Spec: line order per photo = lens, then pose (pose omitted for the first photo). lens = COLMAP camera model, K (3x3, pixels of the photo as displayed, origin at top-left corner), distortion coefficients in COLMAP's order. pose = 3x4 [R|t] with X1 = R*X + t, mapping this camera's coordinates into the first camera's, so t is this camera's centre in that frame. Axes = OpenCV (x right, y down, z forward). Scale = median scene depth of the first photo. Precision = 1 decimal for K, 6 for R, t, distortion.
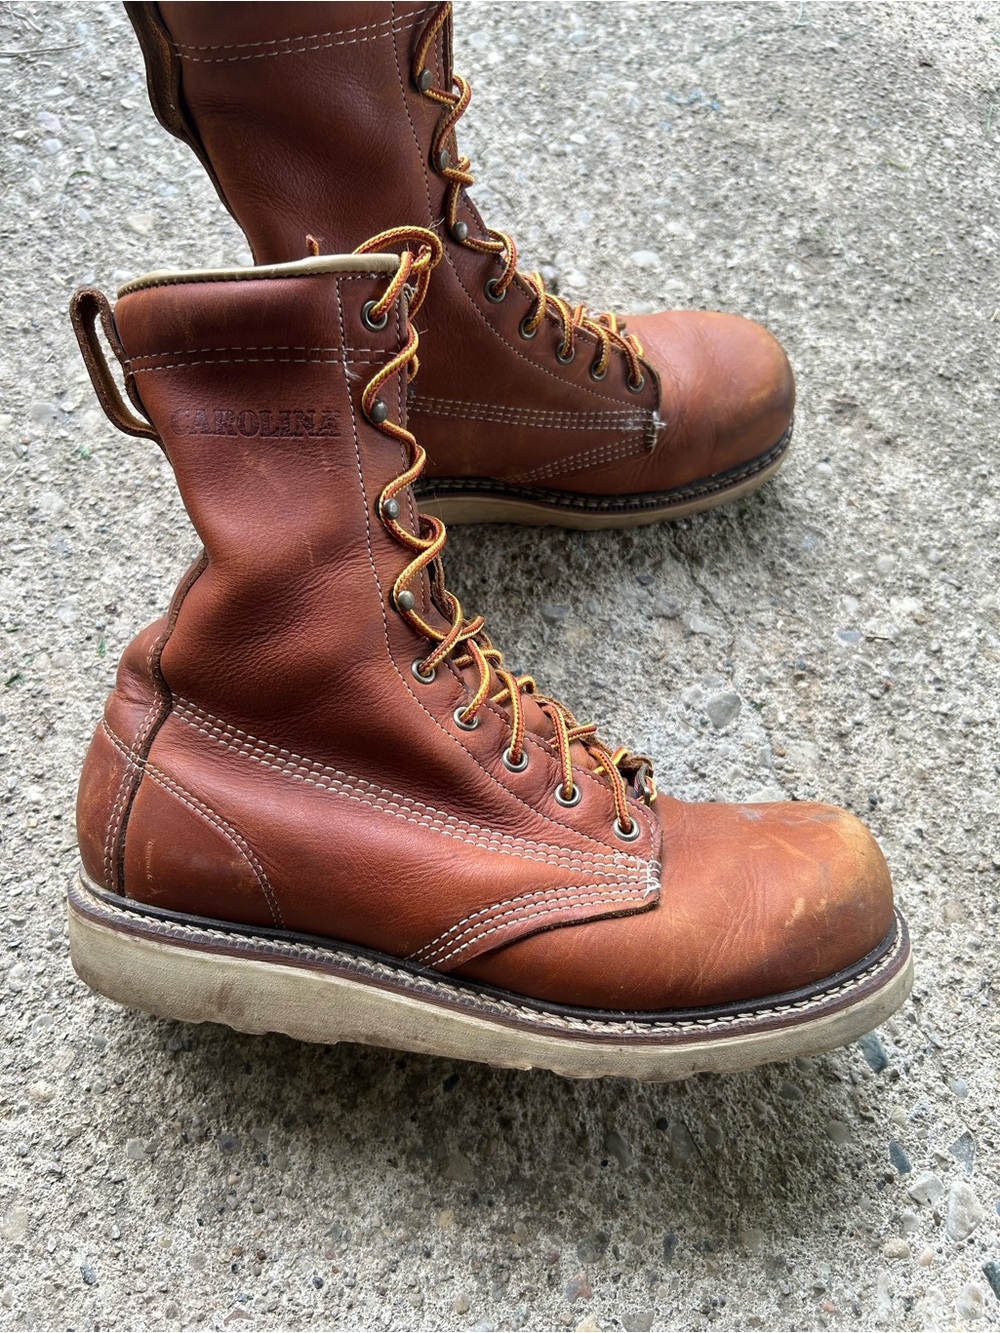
lens RADIAL K [[1014.3, 0, 491.1], [0, 1014.3, 660.7], [0, 0, 1]] dist [0.021096, -0.033152]
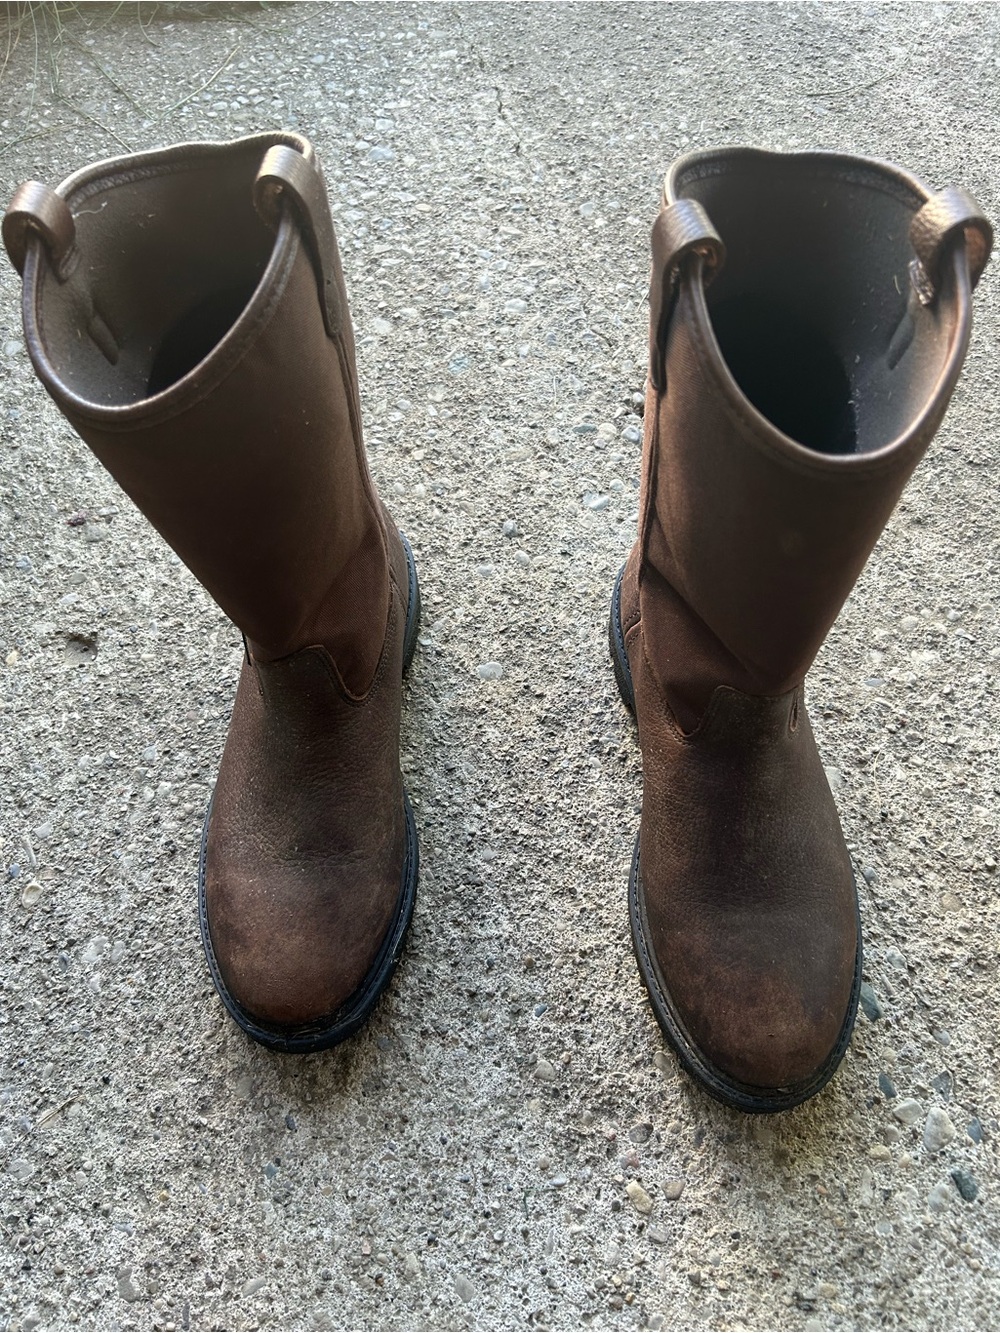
lens RADIAL K [[1014.3, 0, 504.6], [0, 1014.3, 655.5], [0, 0, 1]] dist [0.021096, -0.033152]
pose [[0.986277, -0.017333, -0.164188, 0.103403], [0.008836, 0.998590, -0.052339, 0.003438], [0.164864, 0.050170, 0.985040, -0.274788]]
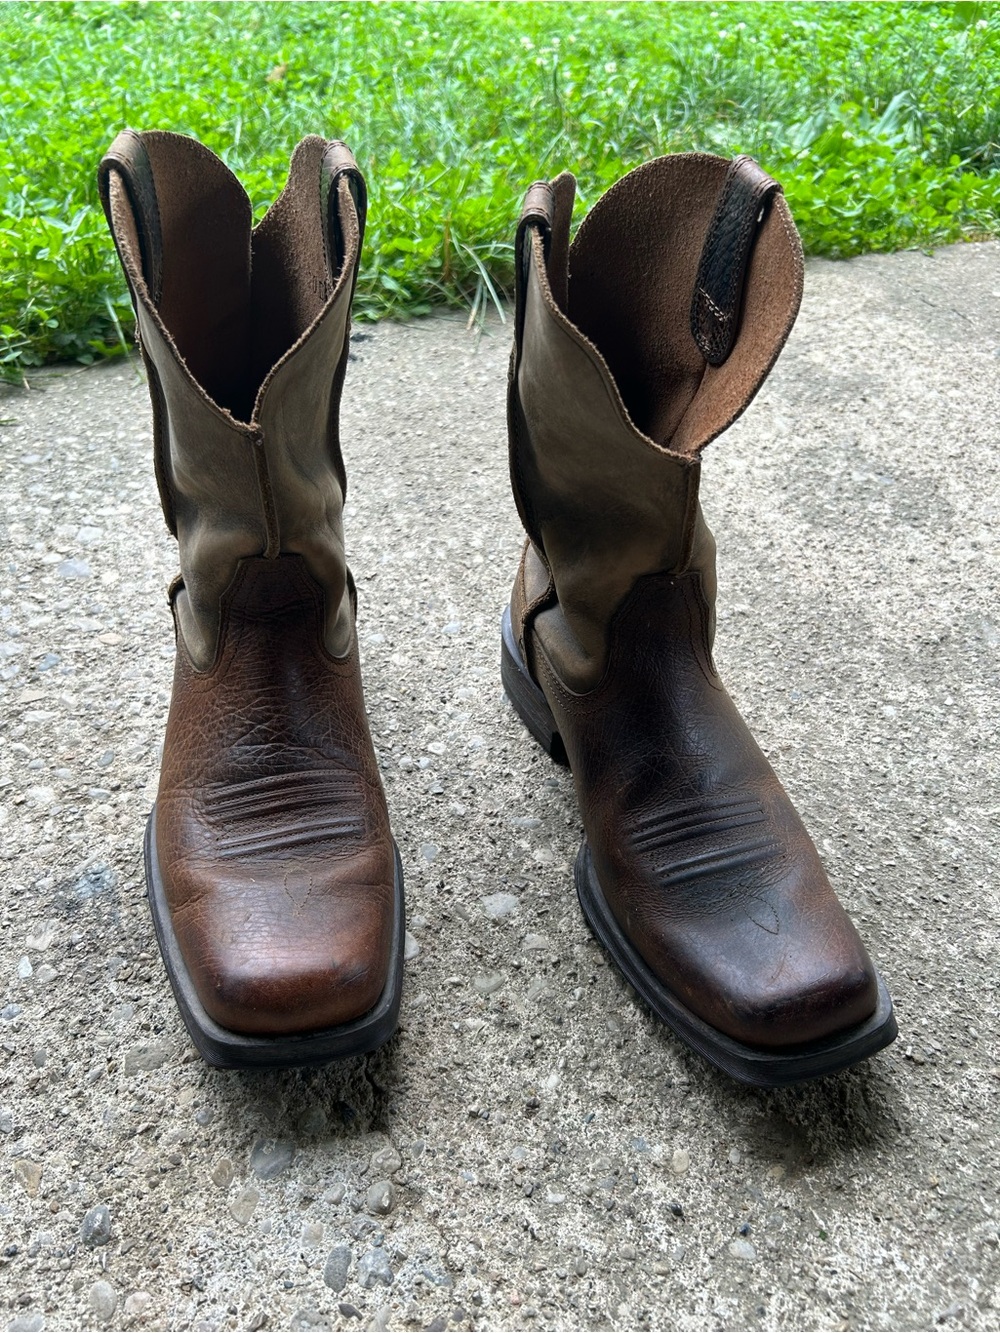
lens RADIAL K [[1014.3, 0, 491.1], [0, 1014.3, 664.1], [0, 0, 1]] dist [0.021096, -0.033152]
pose [[0.994818, -0.065398, -0.077847, 0.241613], [0.030739, 0.923304, -0.382837, -0.295524], [0.096914, 0.378460, 0.920530, 0.221167]]
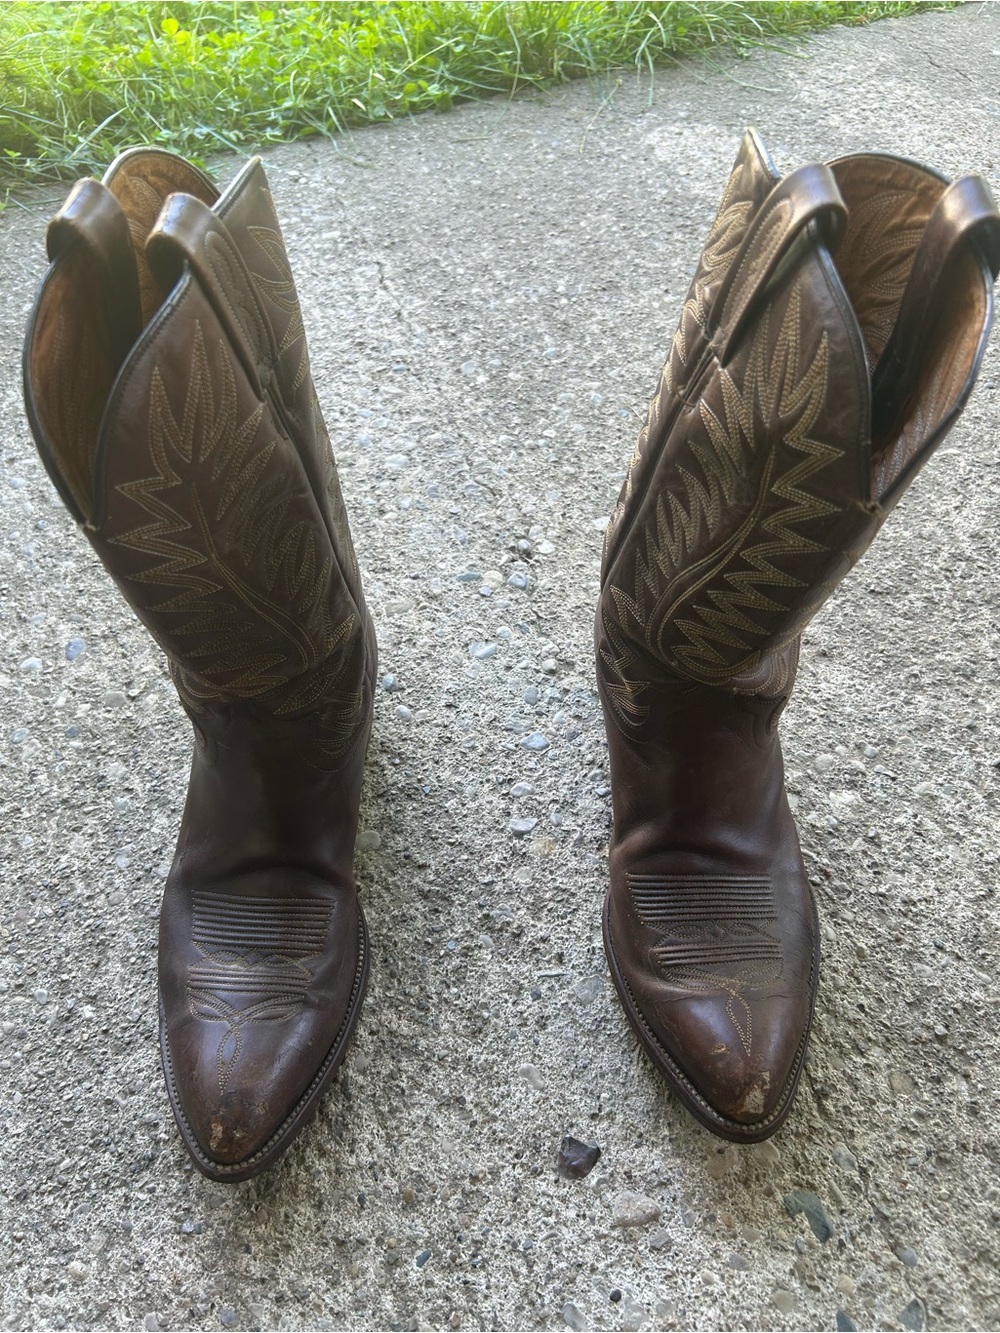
lens RADIAL K [[1014.3, 0, 499.0], [0, 1014.3, 654.2], [0, 0, 1]] dist [0.021096, -0.033152]
pose [[0.988583, -0.095984, -0.116151, 0.167869], [0.068480, 0.972846, -0.221089, 0.012252], [0.134218, 0.210611, 0.968312, -0.156775]]
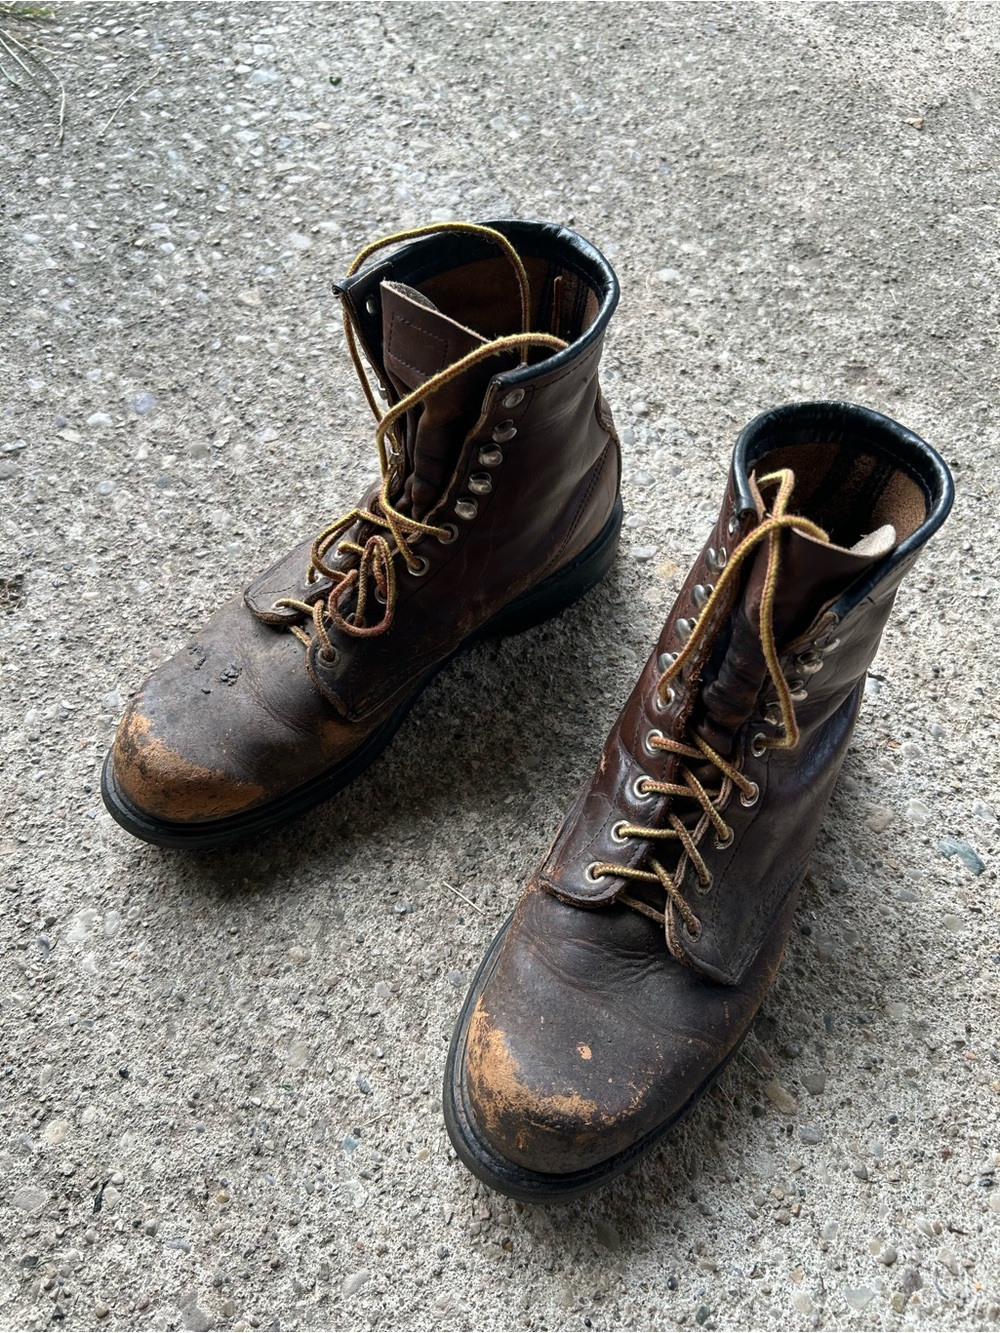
lens RADIAL K [[1014.3, 0, 496.9], [0, 1014.3, 668.3], [0, 0, 1]] dist [0.021096, -0.033152]
pose [[0.991796, -0.127188, -0.012834, -0.098311], [0.125740, 0.988719, -0.081392, 0.141862], [0.023041, 0.079111, 0.996600, -0.162531]]
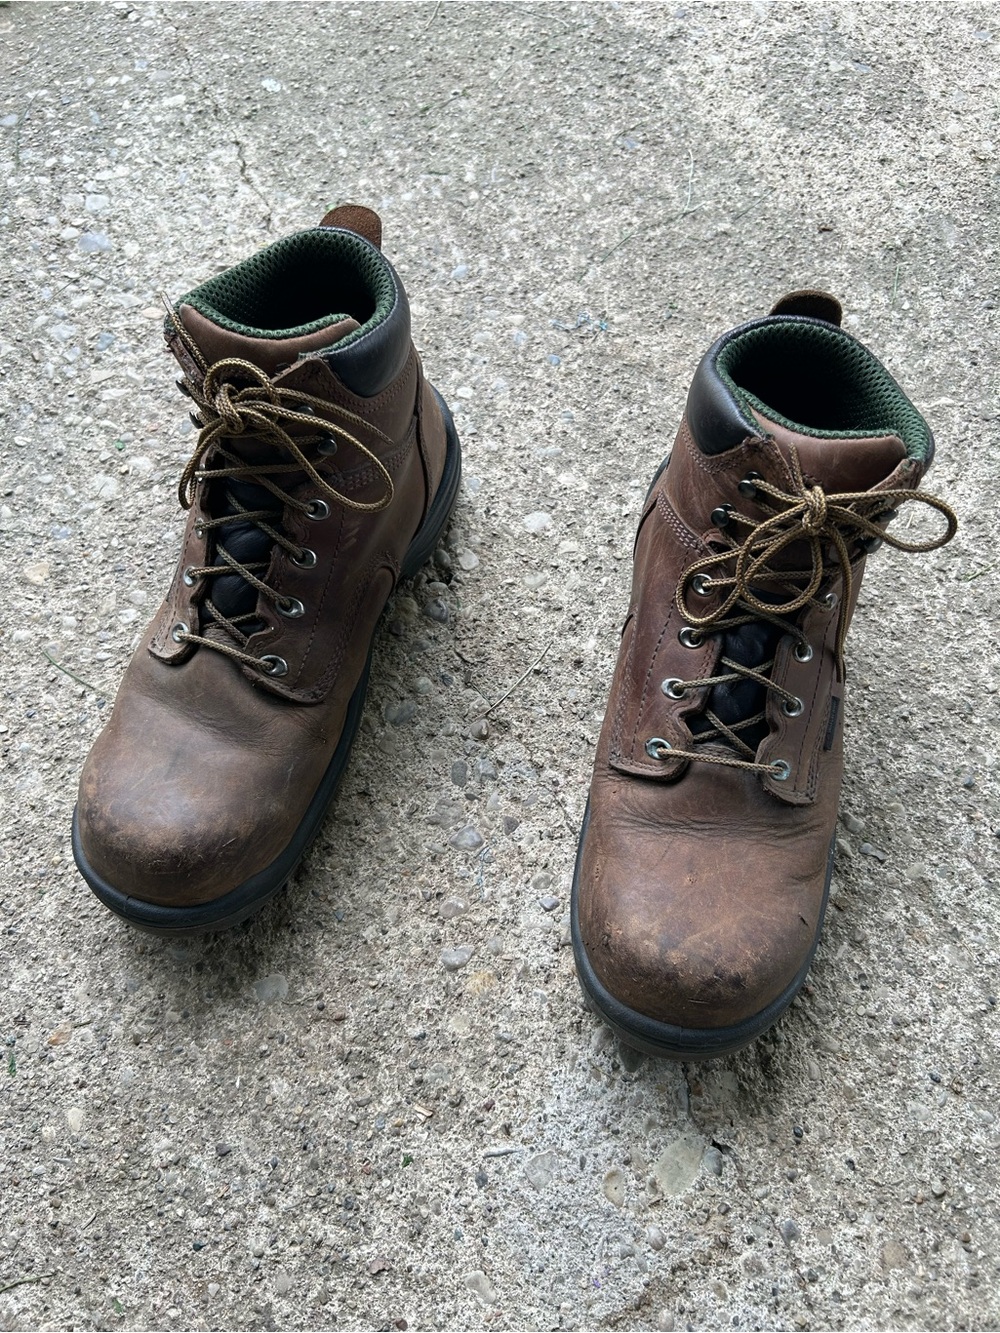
lens RADIAL K [[1014.3, 0, 490.5], [0, 1014.3, 662.6], [0, 0, 1]] dist [0.021096, -0.033152]
pose [[0.988683, -0.126751, -0.080254, 0.186458], [0.126372, 0.991934, -0.009811, -0.281919], [0.080851, -0.000442, 0.996726, 0.011901]]
